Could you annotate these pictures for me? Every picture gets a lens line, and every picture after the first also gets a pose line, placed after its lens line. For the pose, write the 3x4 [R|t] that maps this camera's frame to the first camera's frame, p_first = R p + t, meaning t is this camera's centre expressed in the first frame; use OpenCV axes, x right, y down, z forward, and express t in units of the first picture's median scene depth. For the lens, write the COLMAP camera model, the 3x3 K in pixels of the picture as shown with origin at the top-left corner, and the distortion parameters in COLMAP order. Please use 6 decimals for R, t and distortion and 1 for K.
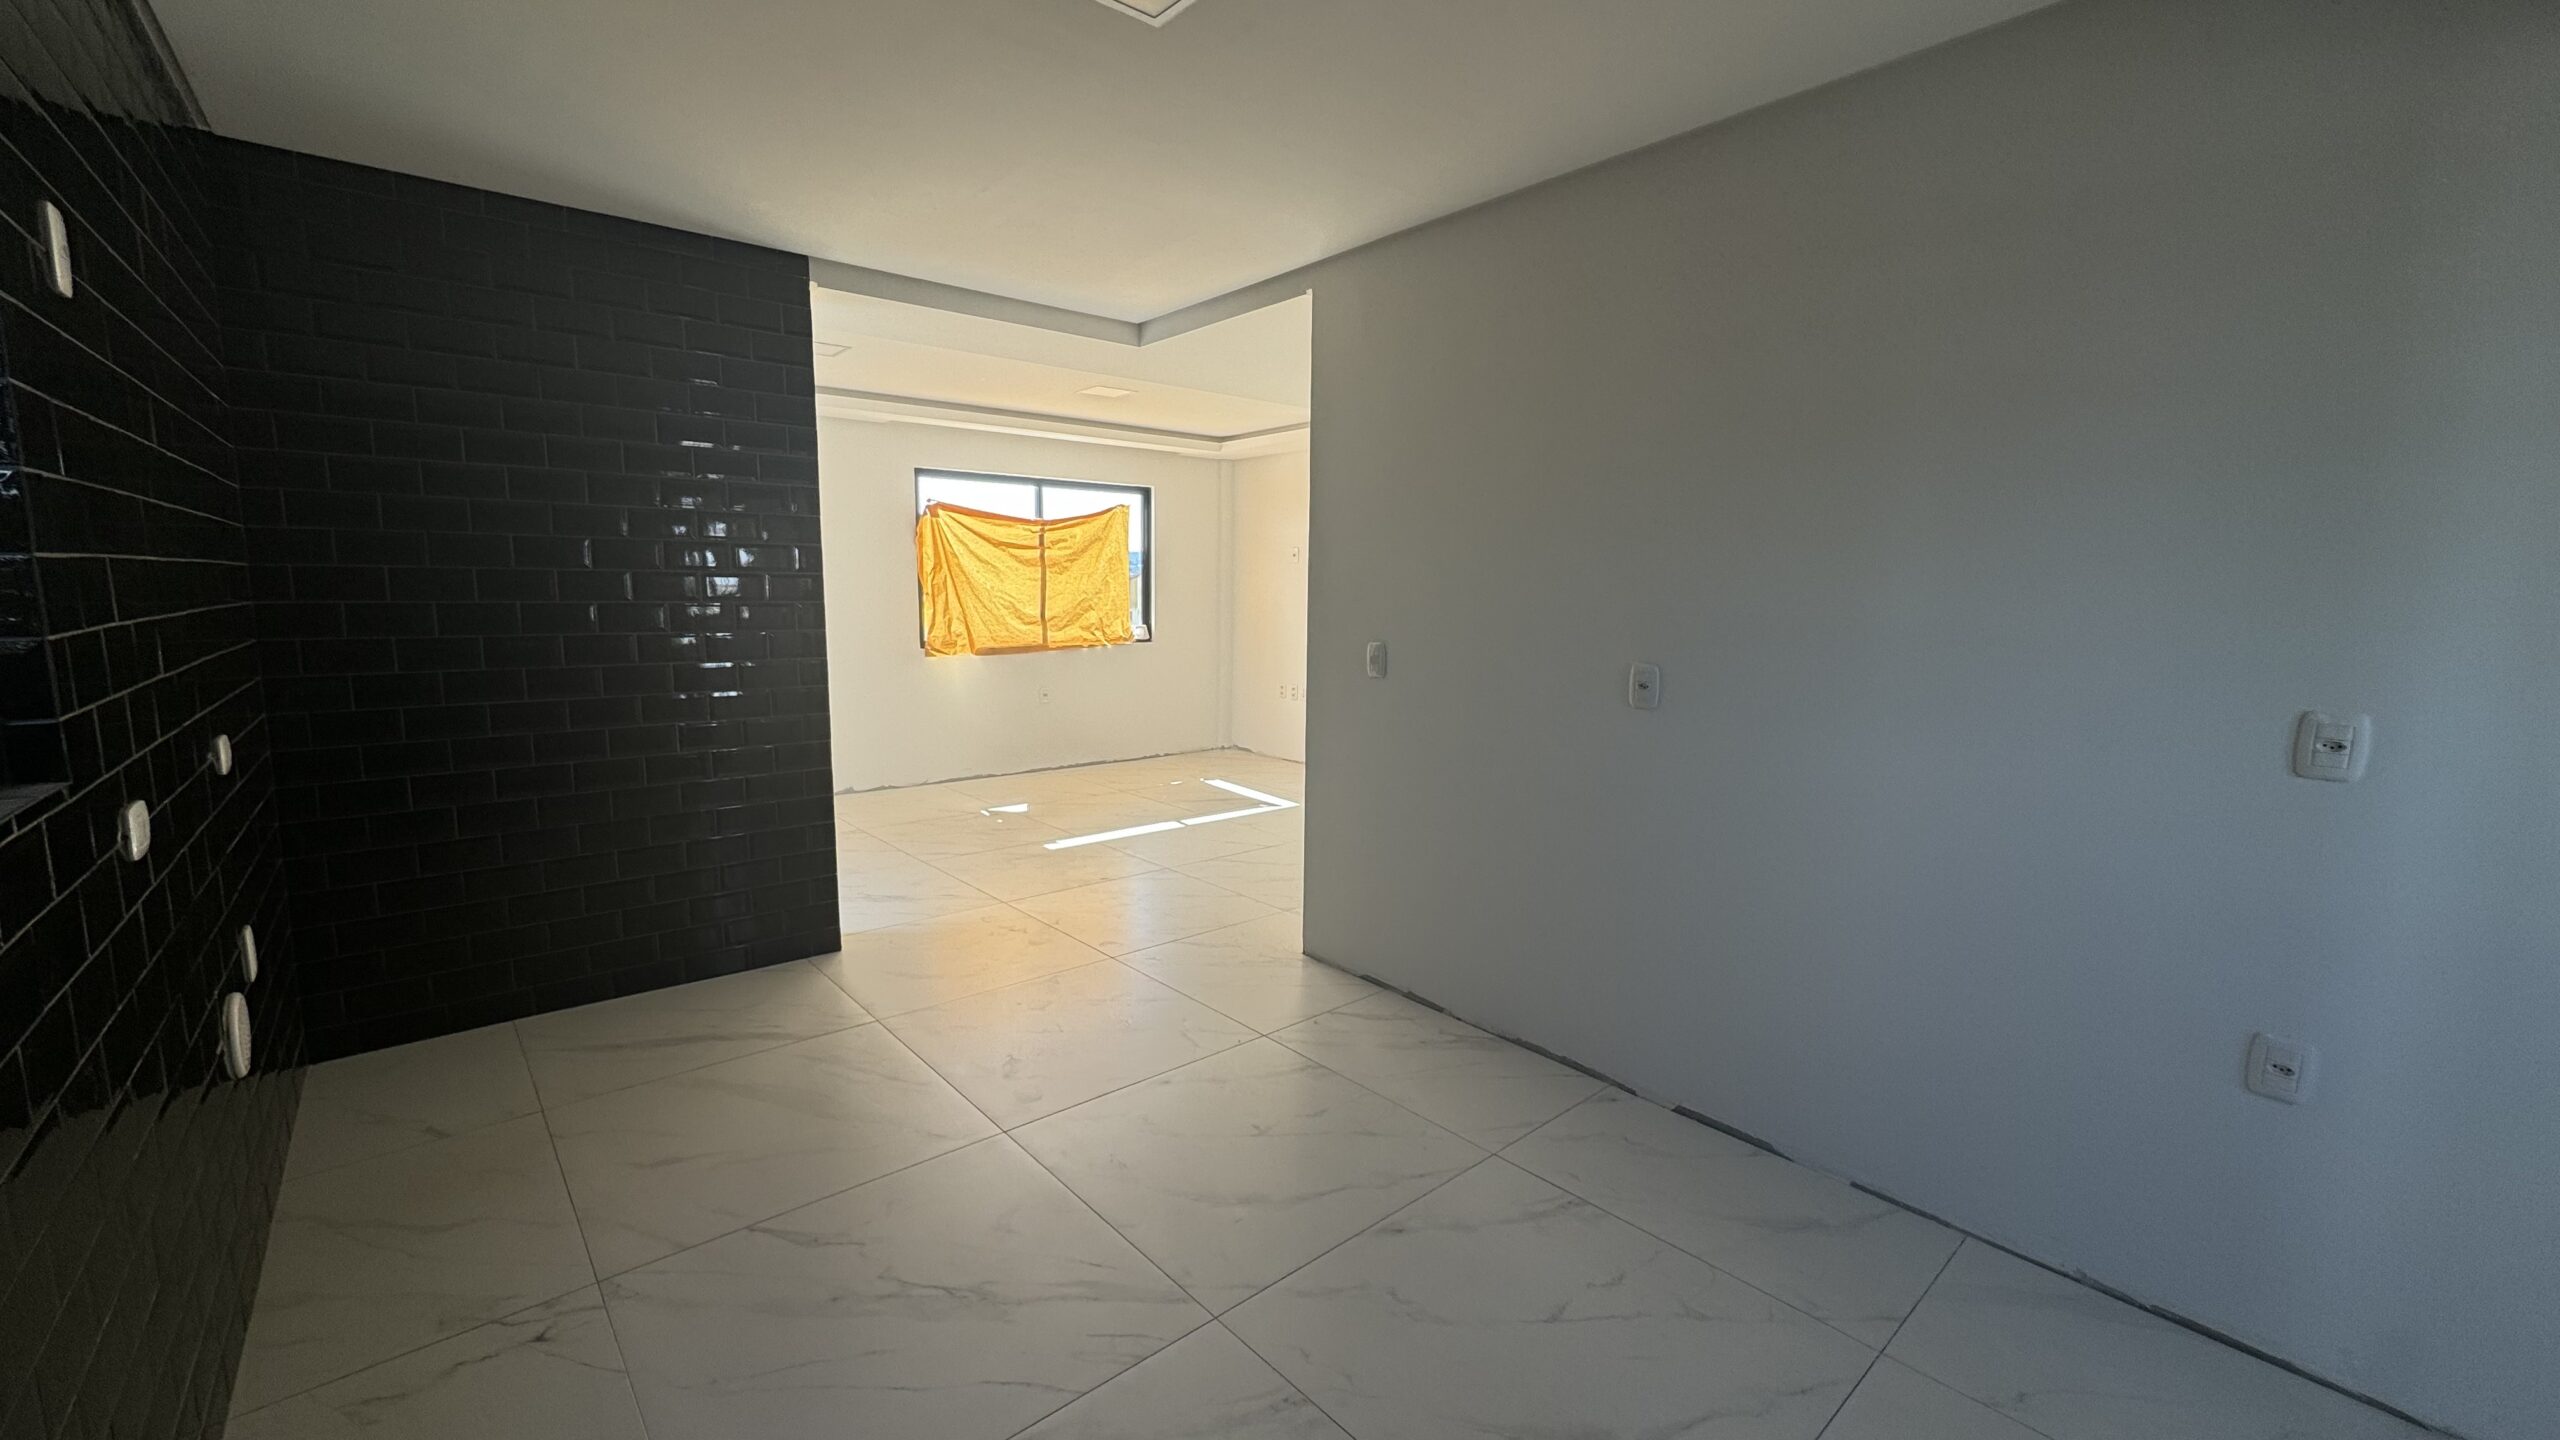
lens RADIAL K [[1023.8, 0, 1278.8], [0, 1023.8, 722.0], [0, 0, 1]] dist [0.001926, -0.000322]
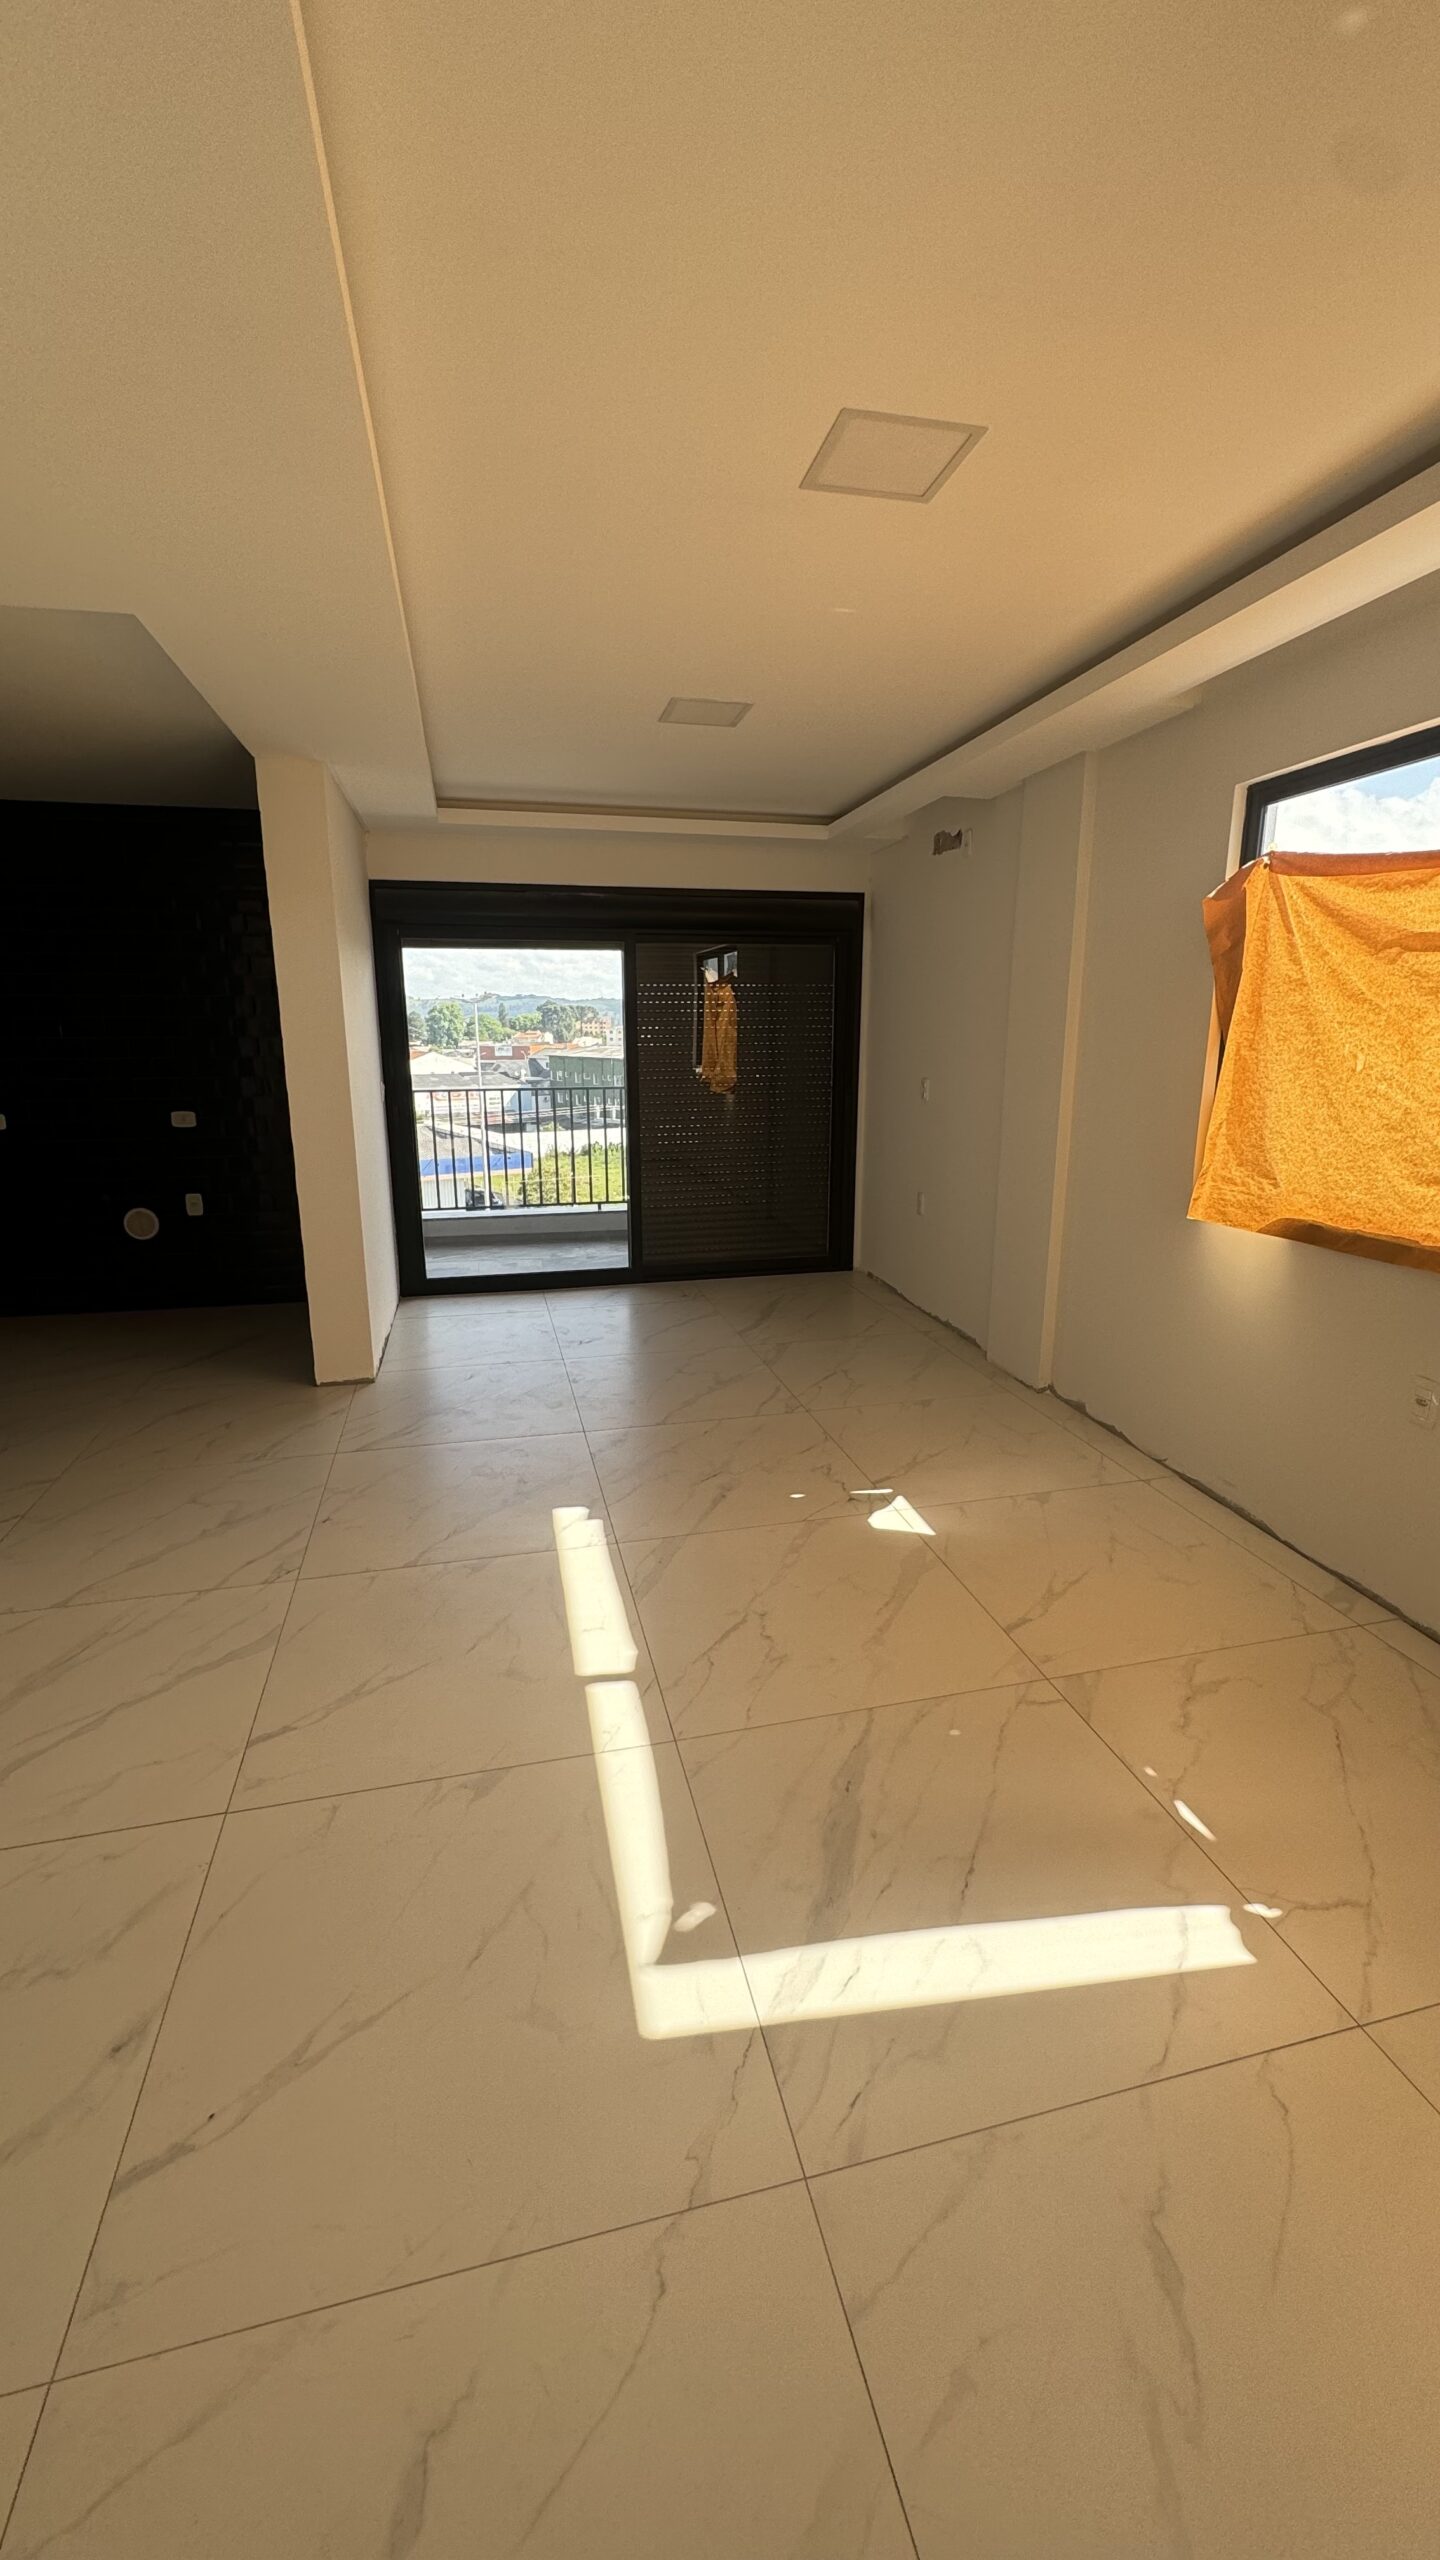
lens RADIAL K [[1023.8, 0, 737.0], [0, 1023.8, 1285.4], [0, 0, 1]] dist [0.001926, -0.000322]
pose [[-0.445946, 0.207728, -0.870621, 0.162447], [-0.128271, 0.947824, 0.291851, -0.138501], [0.885821, 0.241825, -0.396033, 0.981917]]
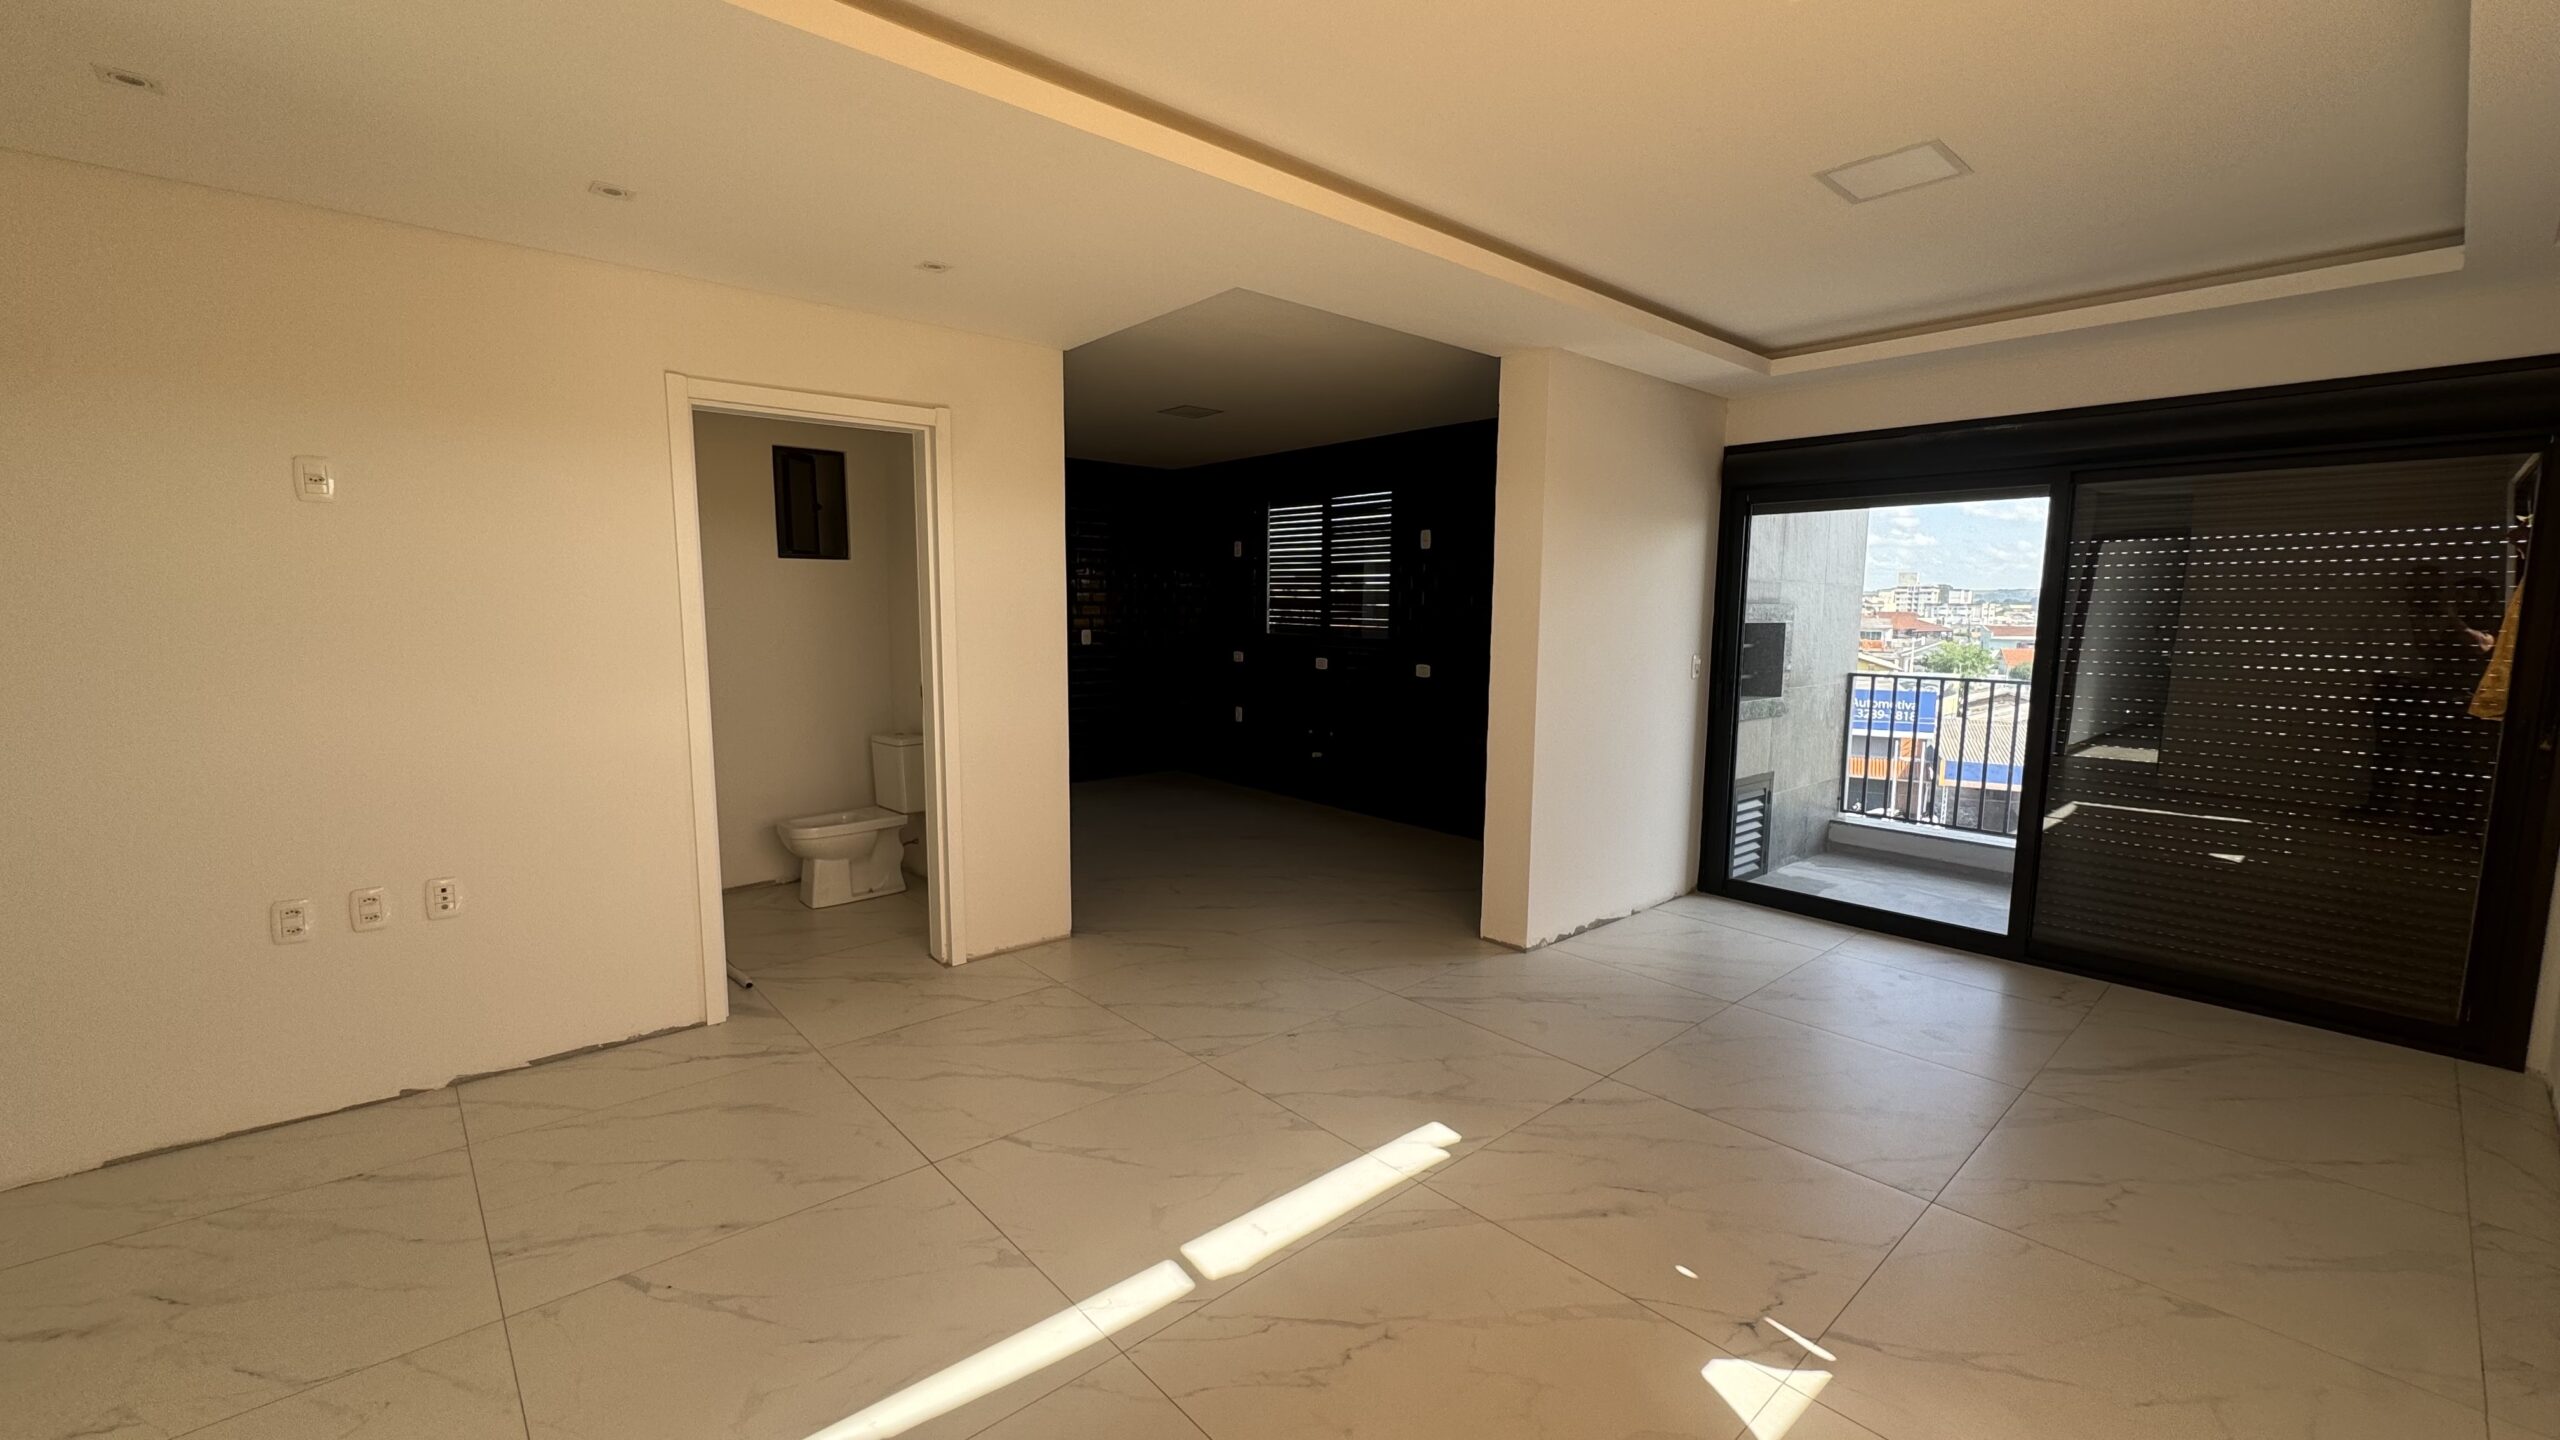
lens RADIAL K [[1023.8, 0, 1282.8], [0, 1023.8, 725.1], [0, 0, 1]] dist [0.001926, -0.000322]
pose [[-0.999673, -0.016225, -0.019786, -0.100057], [-0.020721, 0.966983, 0.253998, -0.153929], [0.015011, 0.254325, -0.967002, 1.101978]]
